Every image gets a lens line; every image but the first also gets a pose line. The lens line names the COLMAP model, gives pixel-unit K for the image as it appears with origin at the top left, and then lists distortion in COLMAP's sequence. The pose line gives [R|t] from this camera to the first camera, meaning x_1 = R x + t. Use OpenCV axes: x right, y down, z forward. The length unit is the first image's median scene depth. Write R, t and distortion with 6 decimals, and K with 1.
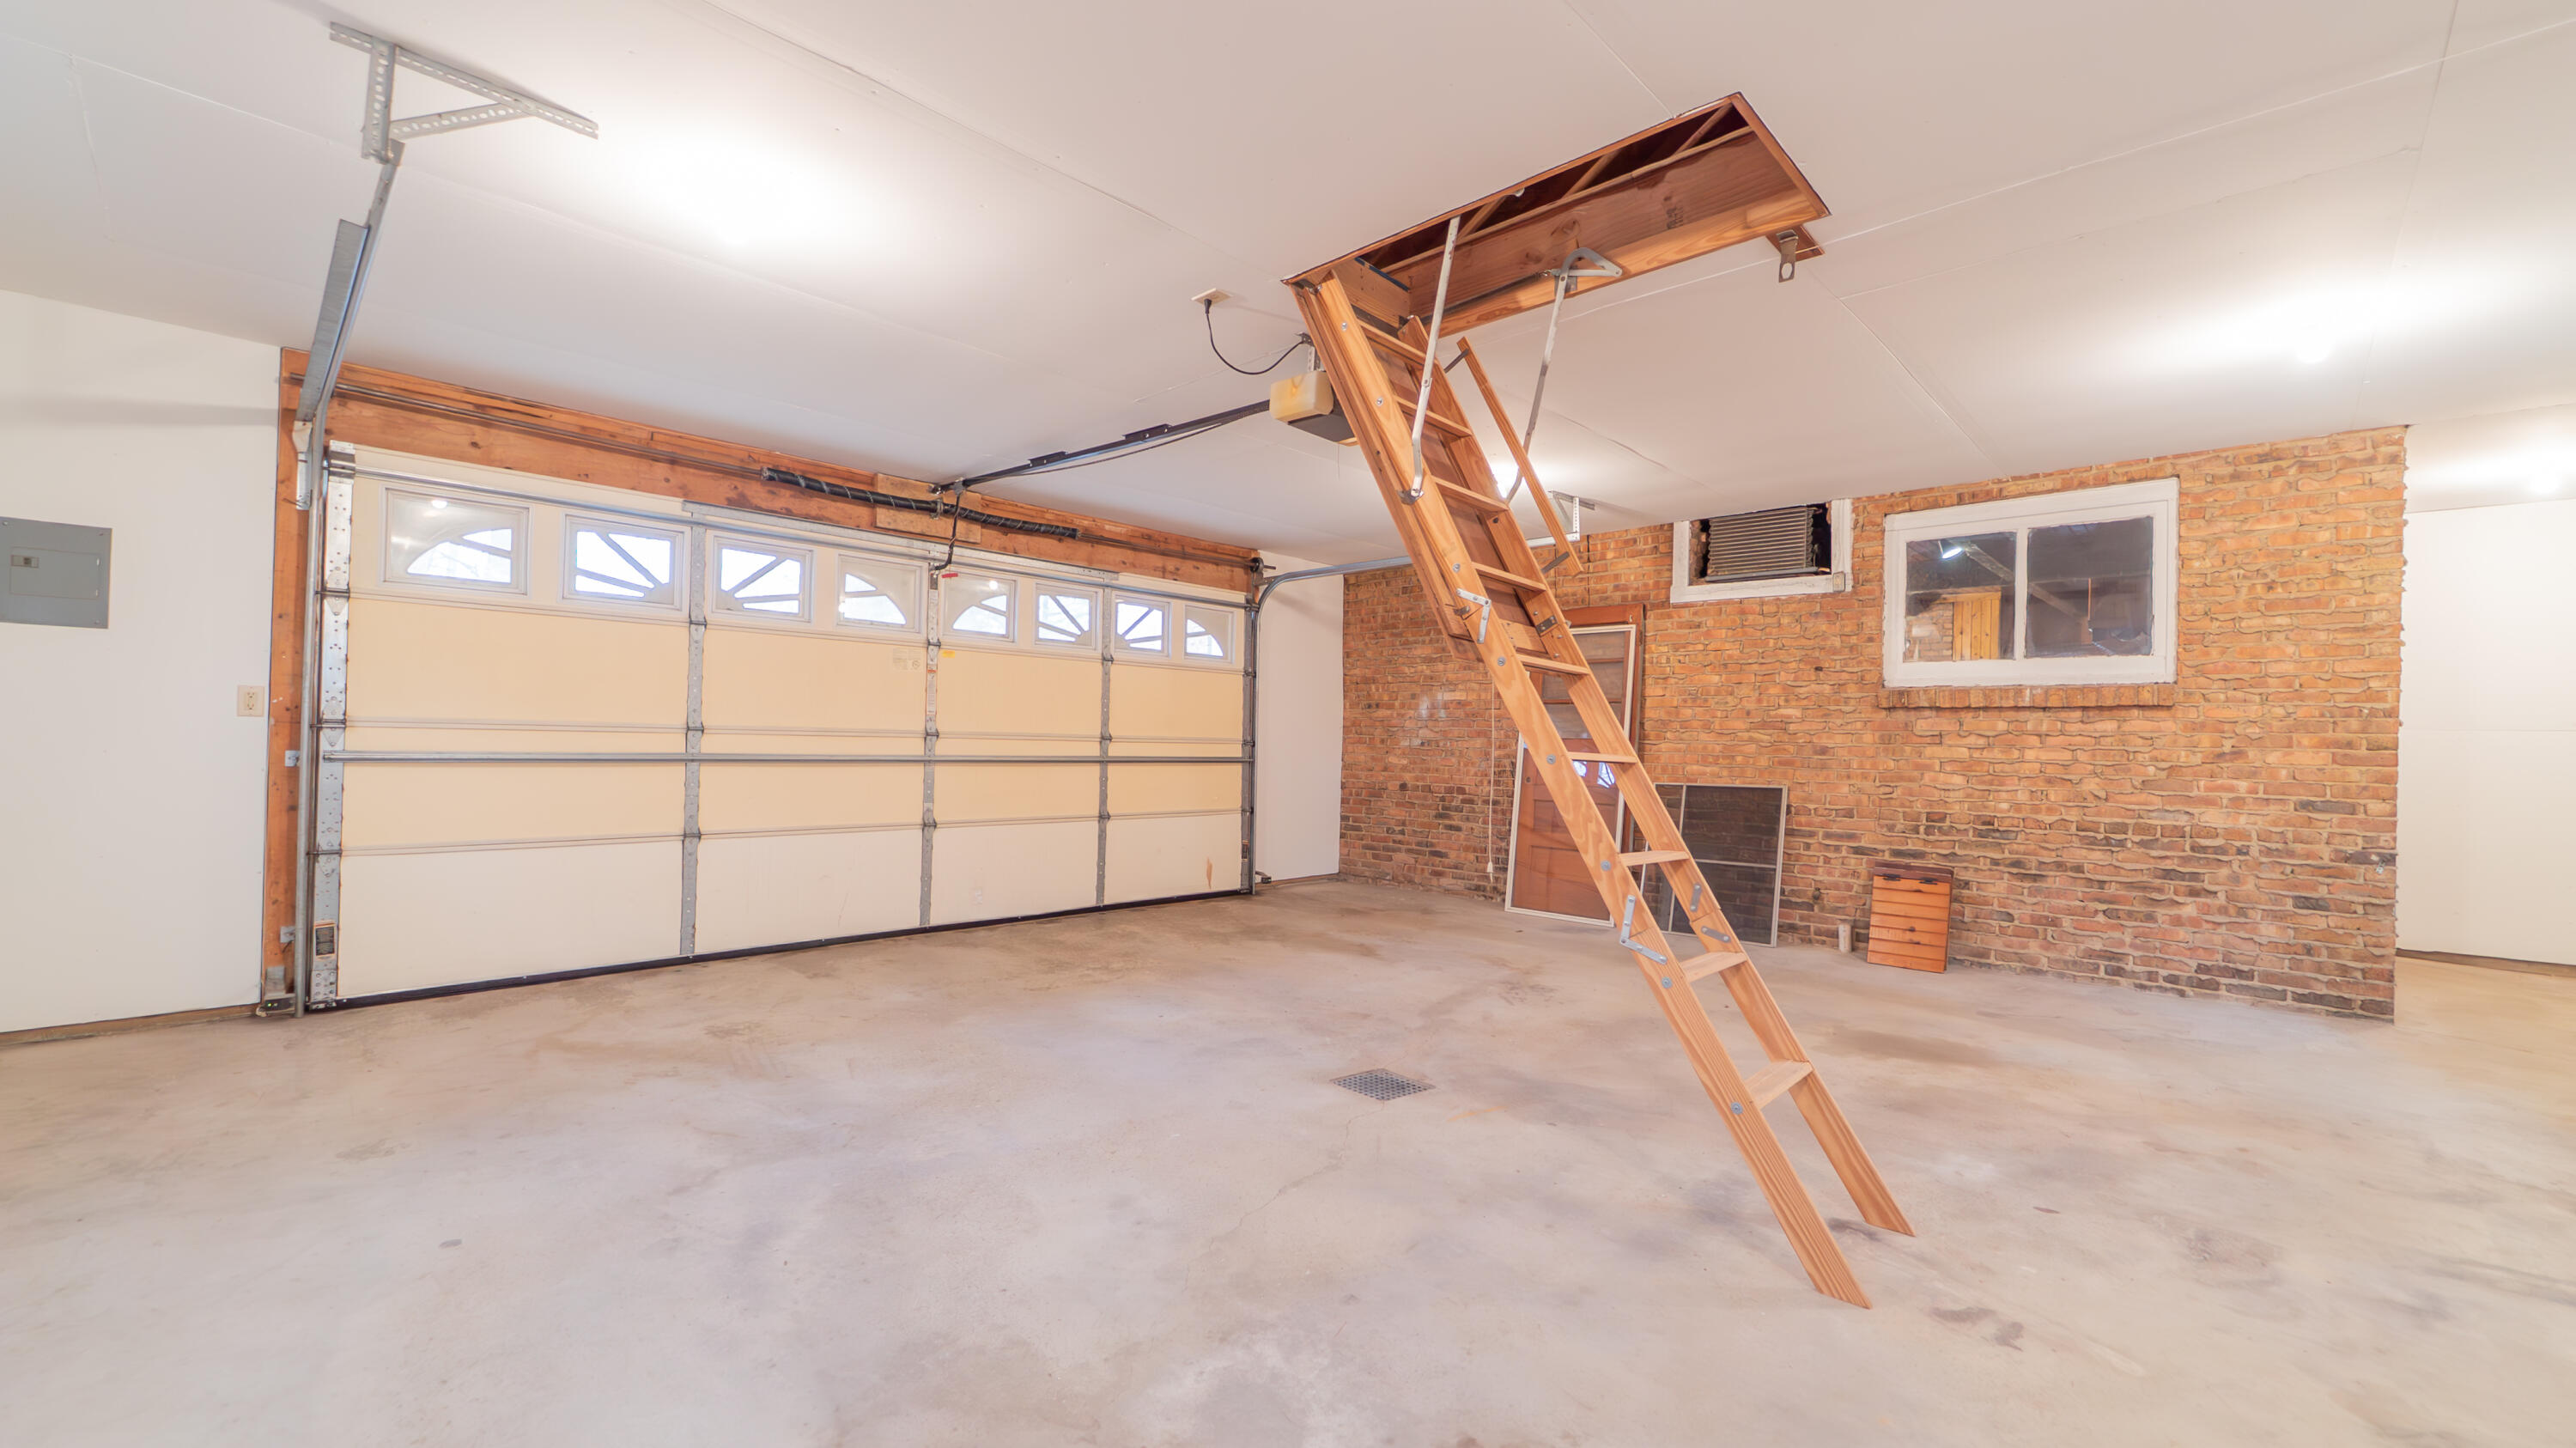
lens RADIAL K [[1030.4, 0, 1288.0], [0, 1030.4, 724.0], [0, 0, 1]] dist [-0.011904, 0.000046]
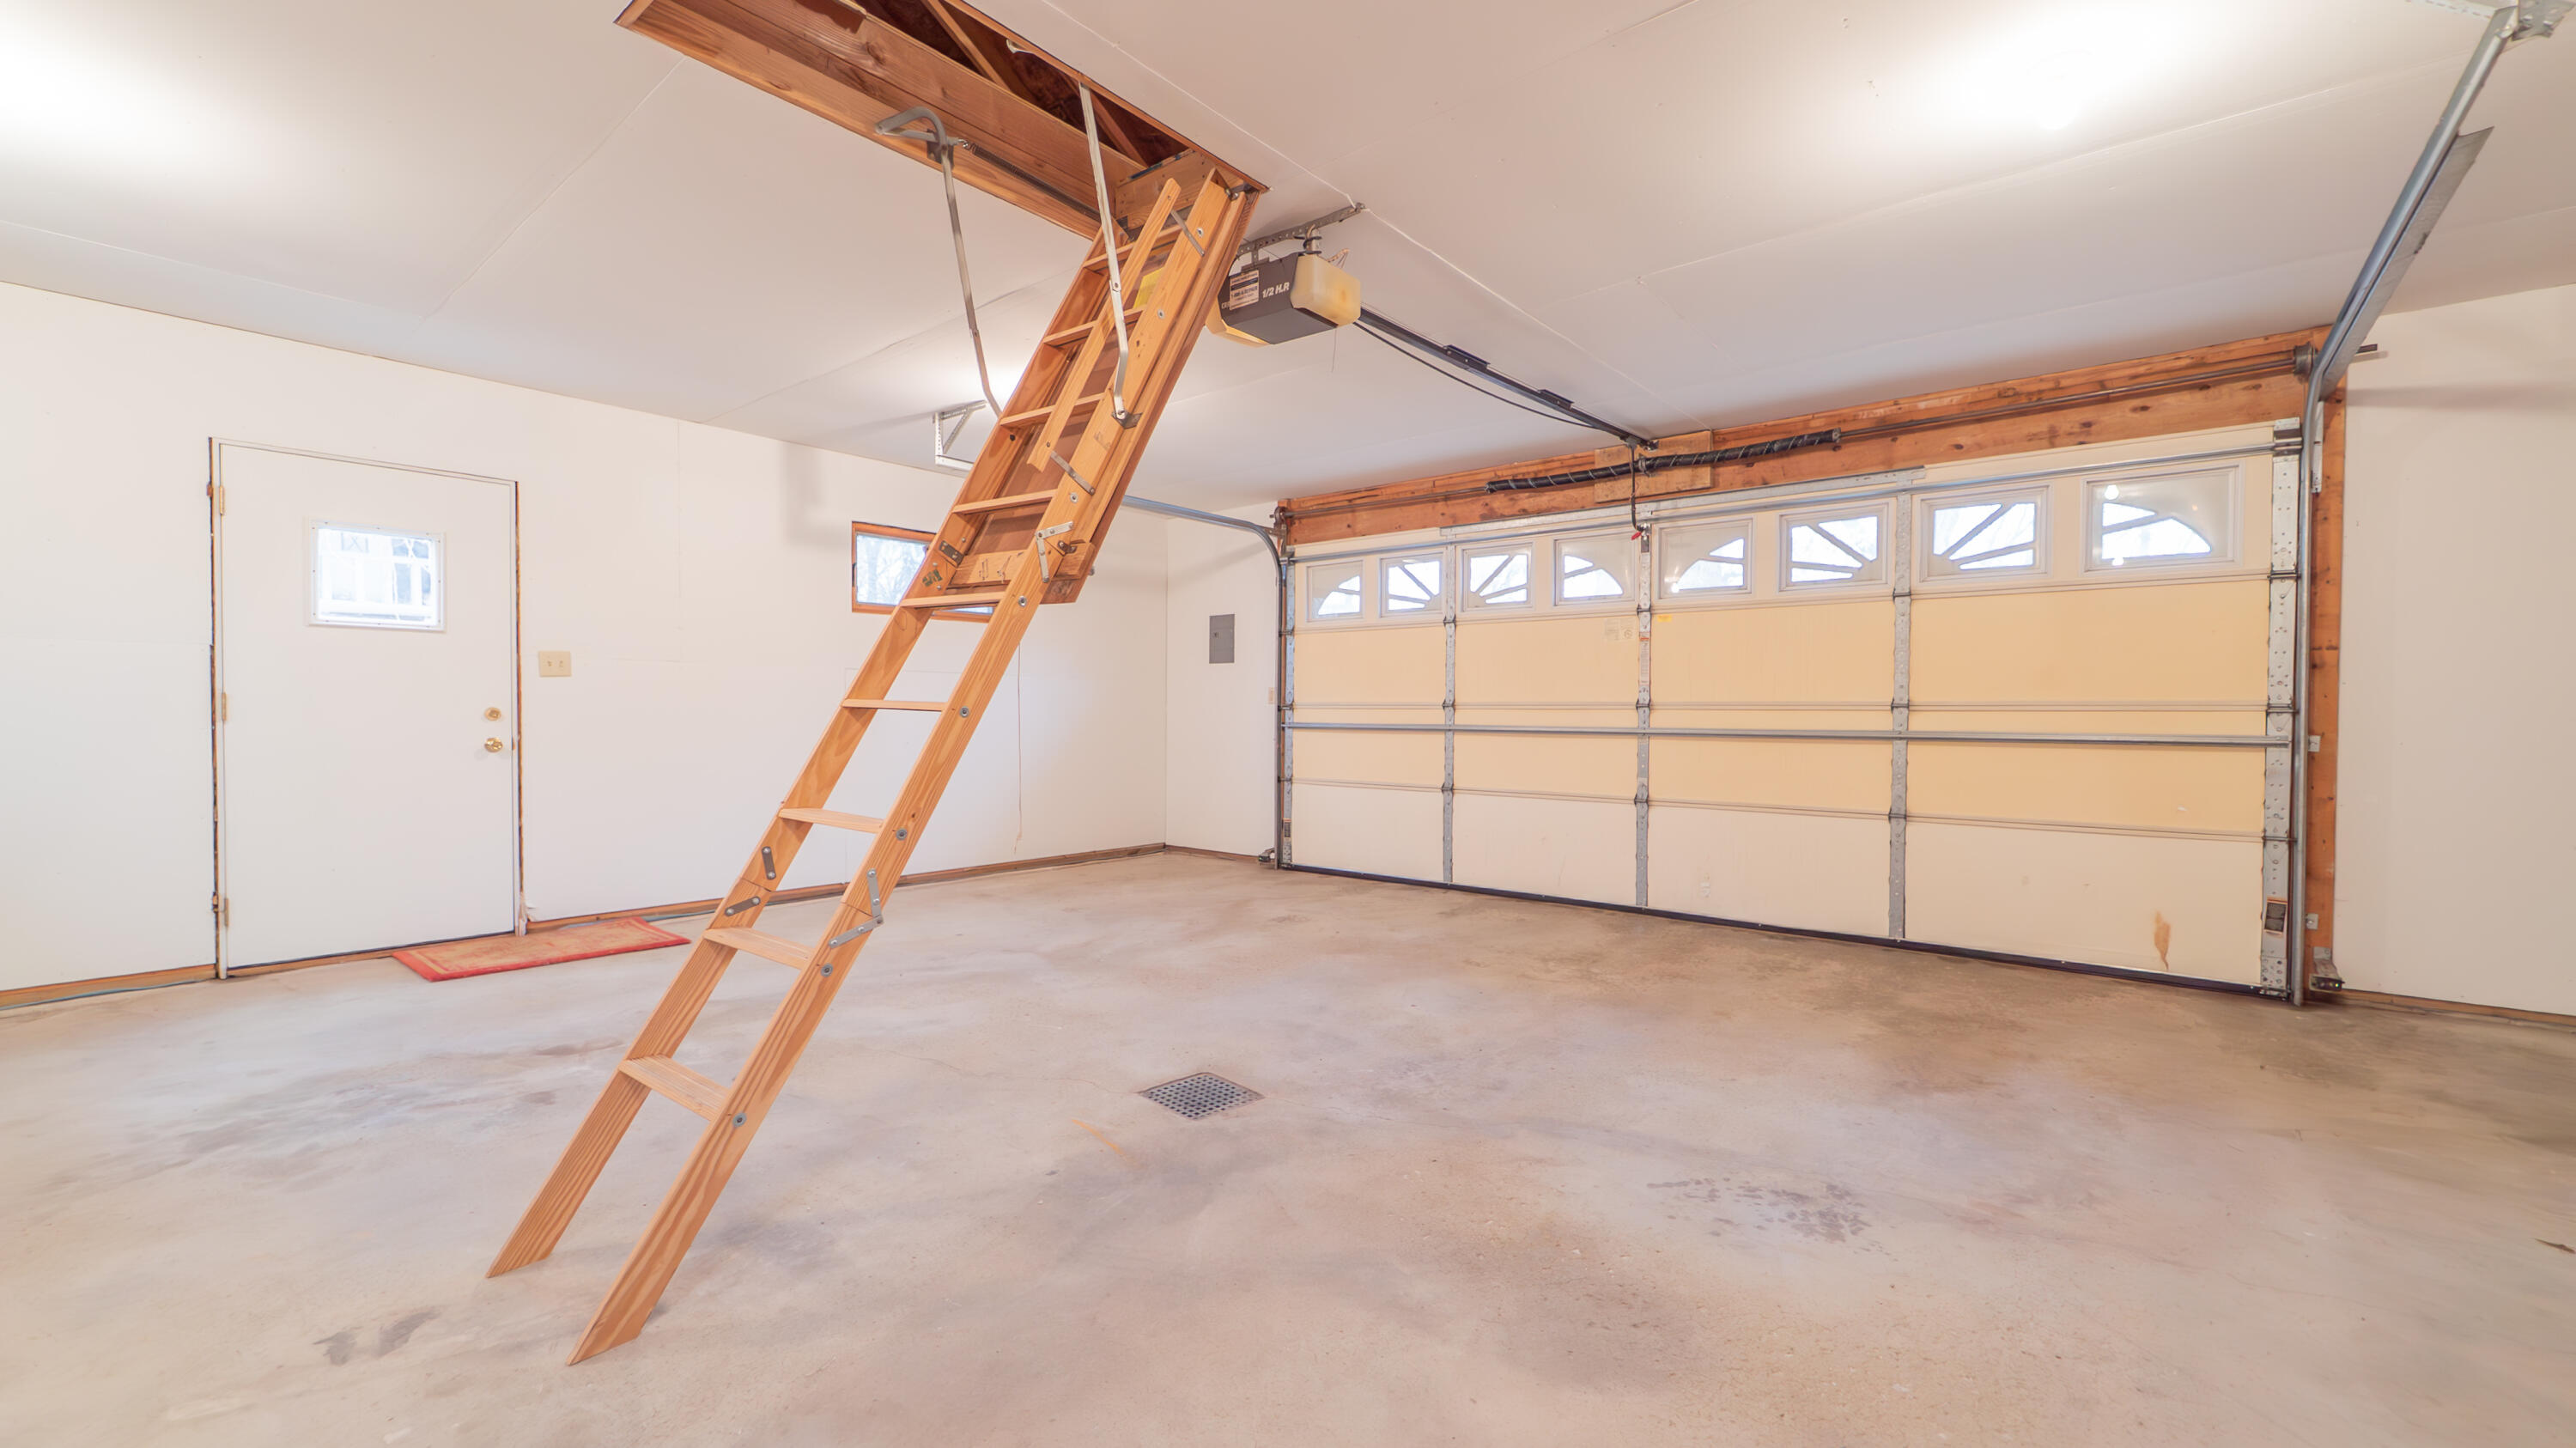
lens RADIAL K [[1027.1, 0, 1296.5], [0, 1027.1, 728.4], [0, 0, 1]] dist [0.000832, -0.000230]
pose [[0.074580, 0.000498, -0.997215, 0.644064], [0.018202, 0.999833, 0.001860, 0.026127], [0.997049, -0.018290, 0.074559, 0.681851]]
